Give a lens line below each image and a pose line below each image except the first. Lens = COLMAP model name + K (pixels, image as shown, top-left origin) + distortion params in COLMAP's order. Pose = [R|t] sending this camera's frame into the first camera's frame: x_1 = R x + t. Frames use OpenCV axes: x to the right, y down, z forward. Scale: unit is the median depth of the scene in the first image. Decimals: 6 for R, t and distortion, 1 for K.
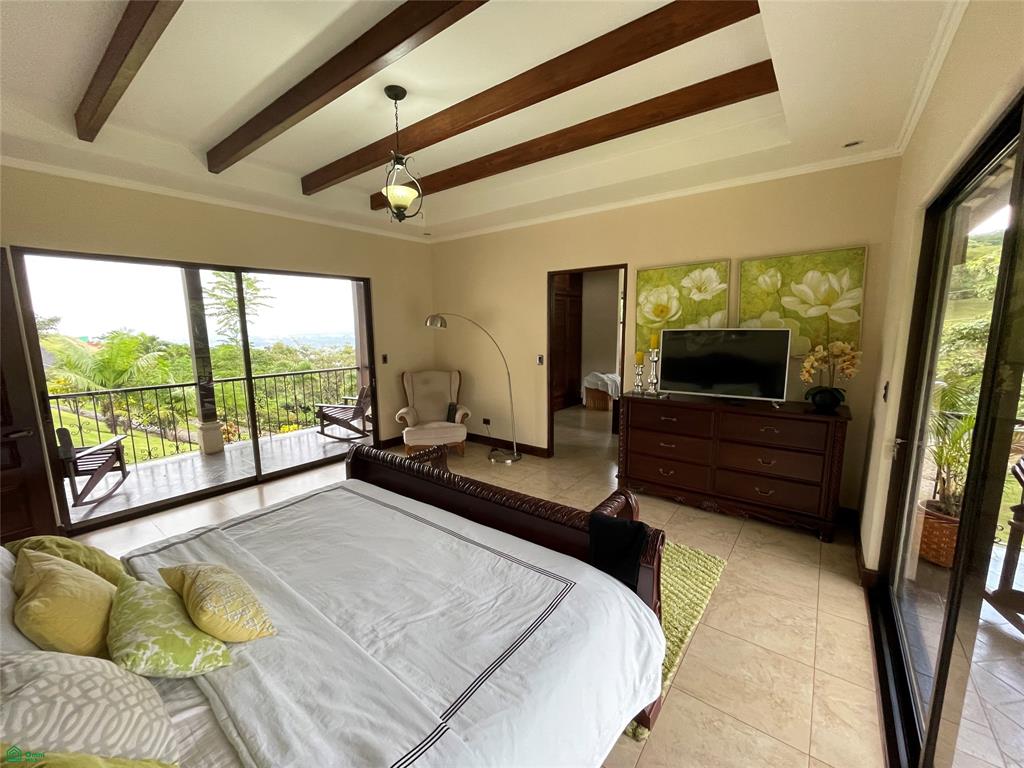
lens RADIAL K [[413.0, 0, 509.6], [0, 413.0, 387.7], [0, 0, 1]] dist [-0.001518, -0.000027]
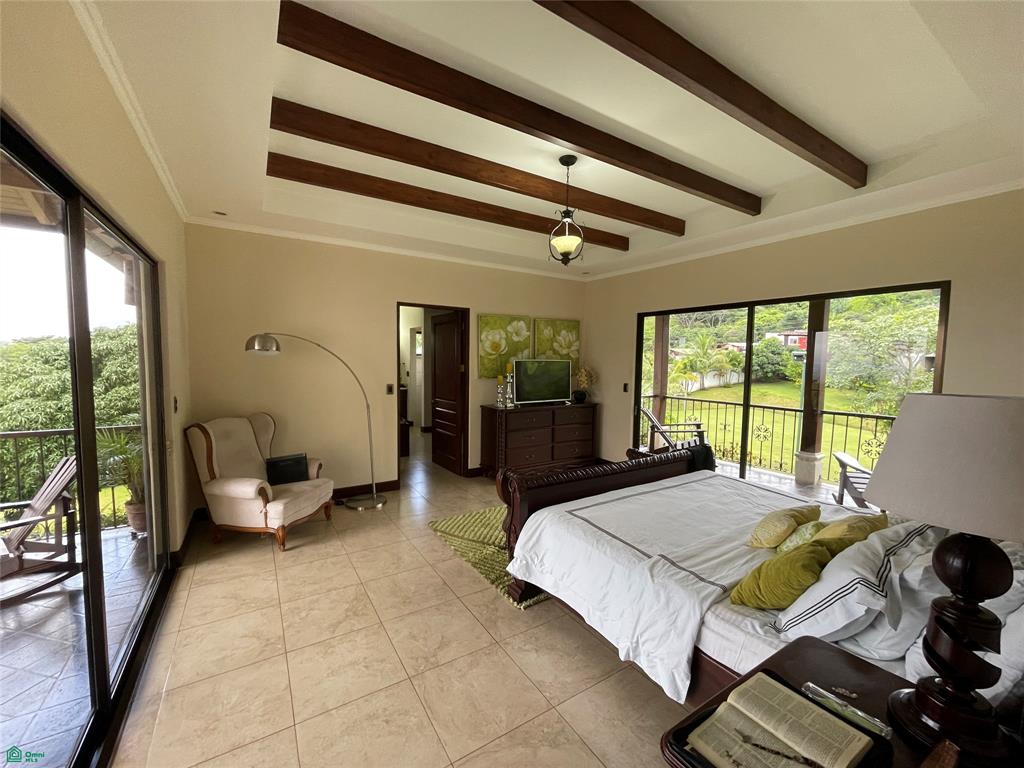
lens RADIAL K [[410.3, 0, 507.3], [0, 410.3, 386.2], [0, 0, 1]] dist [0.000263, -0.000018]
pose [[0.348825, -0.045464, 0.936084, -0.973068], [0.124842, 0.992175, 0.001667, -0.056858], [-0.928836, 0.116281, 0.351771, 0.535604]]
